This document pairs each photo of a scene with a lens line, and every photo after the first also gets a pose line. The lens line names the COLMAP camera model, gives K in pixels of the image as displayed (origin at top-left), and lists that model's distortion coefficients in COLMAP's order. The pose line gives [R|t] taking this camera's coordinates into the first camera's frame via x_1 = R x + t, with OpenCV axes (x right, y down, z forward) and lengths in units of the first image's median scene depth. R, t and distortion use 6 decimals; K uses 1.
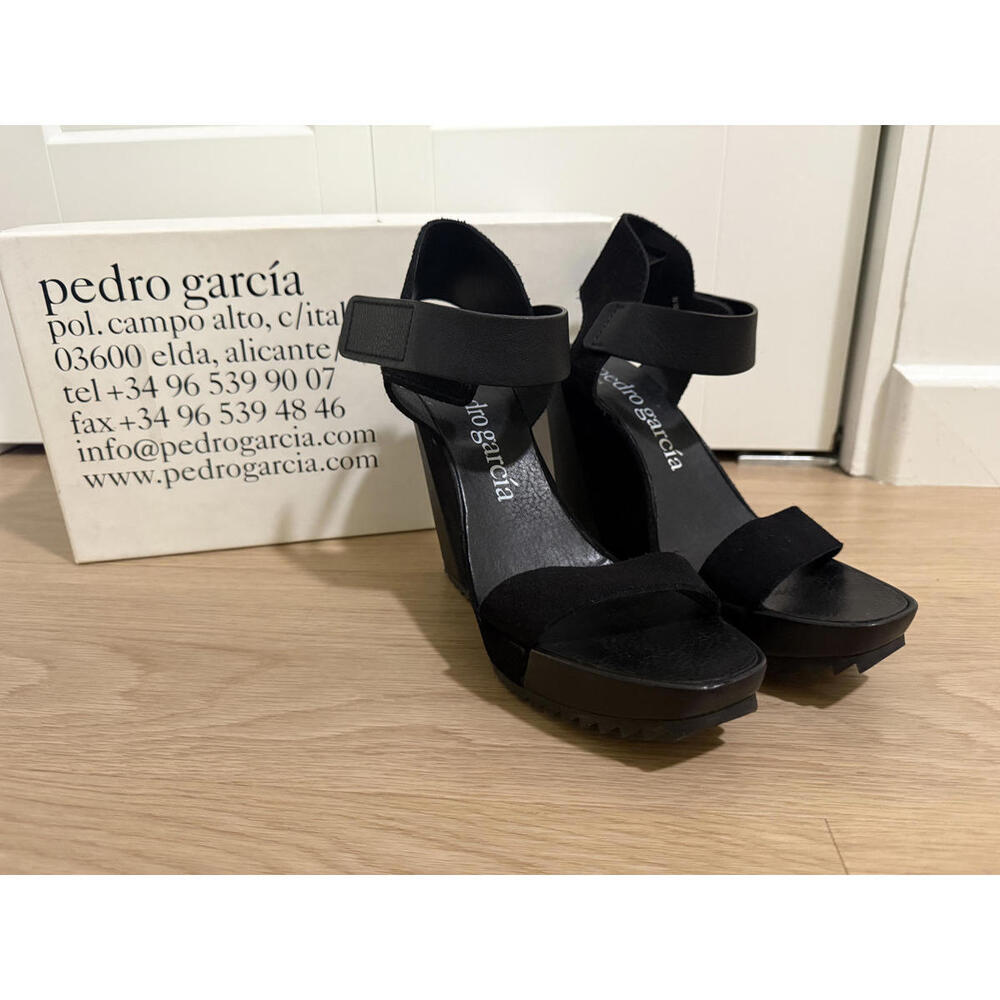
lens RADIAL K [[774.0, 0, 526.5], [0, 774.0, 514.2], [0, 0, 1]] dist [-0.038851, 0.006141]
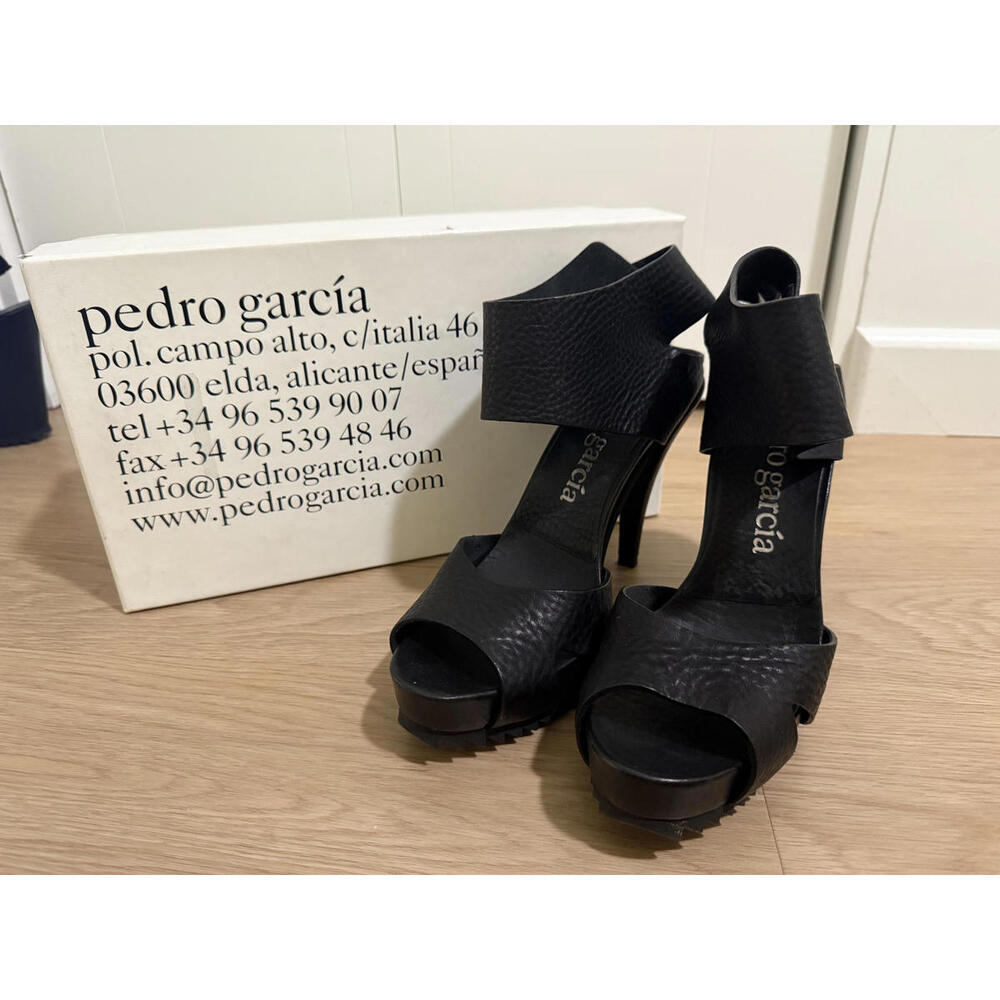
lens RADIAL K [[774.0, 0, 526.5], [0, 774.0, 514.2], [0, 0, 1]] dist [-0.038851, 0.006141]
pose [[0.999774, 0.004550, -0.020777, 0.025604], [-0.002637, 0.995830, 0.091193, -0.036201], [0.021105, -0.091118, 0.995616, -0.284796]]
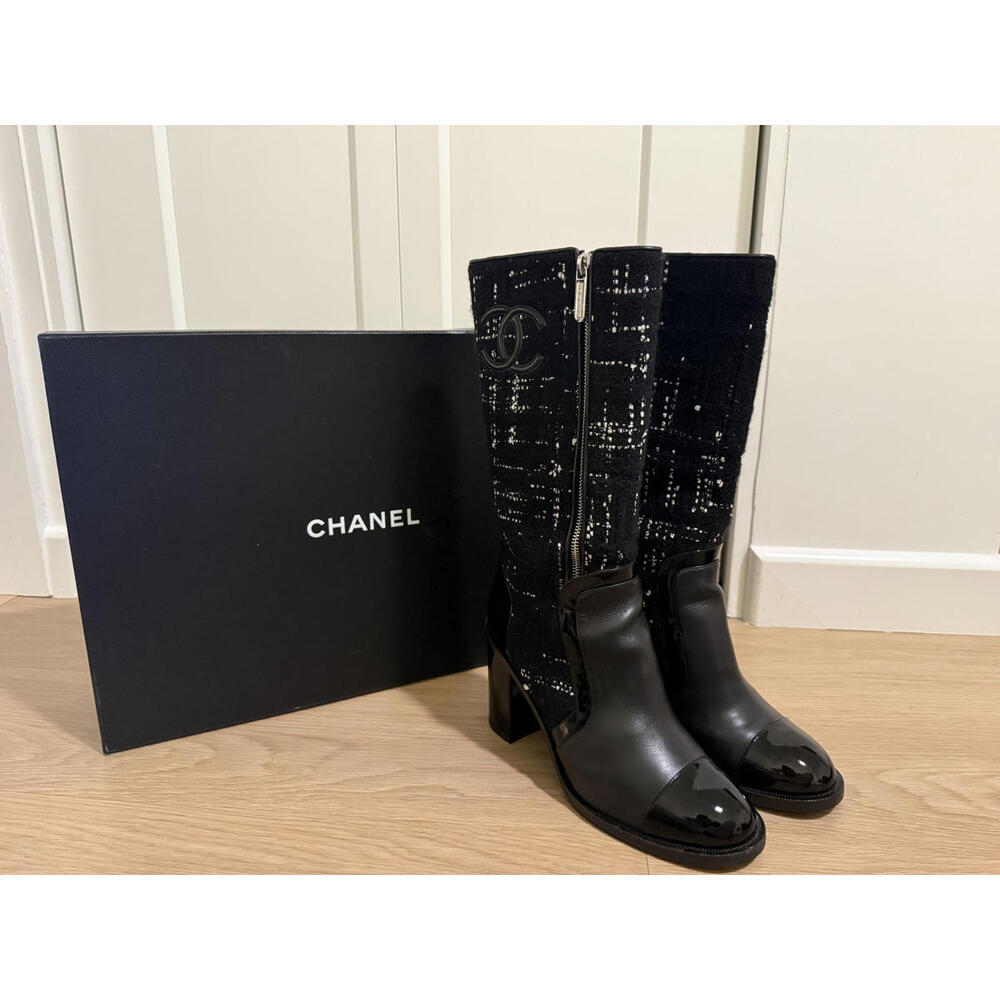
lens RADIAL K [[774.2, 0, 522.4], [0, 774.2, 489.7], [0, 0, 1]] dist [-0.026372, 0.005269]
pose [[0.999741, 0.018619, 0.013118, 0.027258], [-0.016789, 0.991642, -0.127923, -0.174659], [-0.015390, 0.127669, 0.991697, -0.833419]]
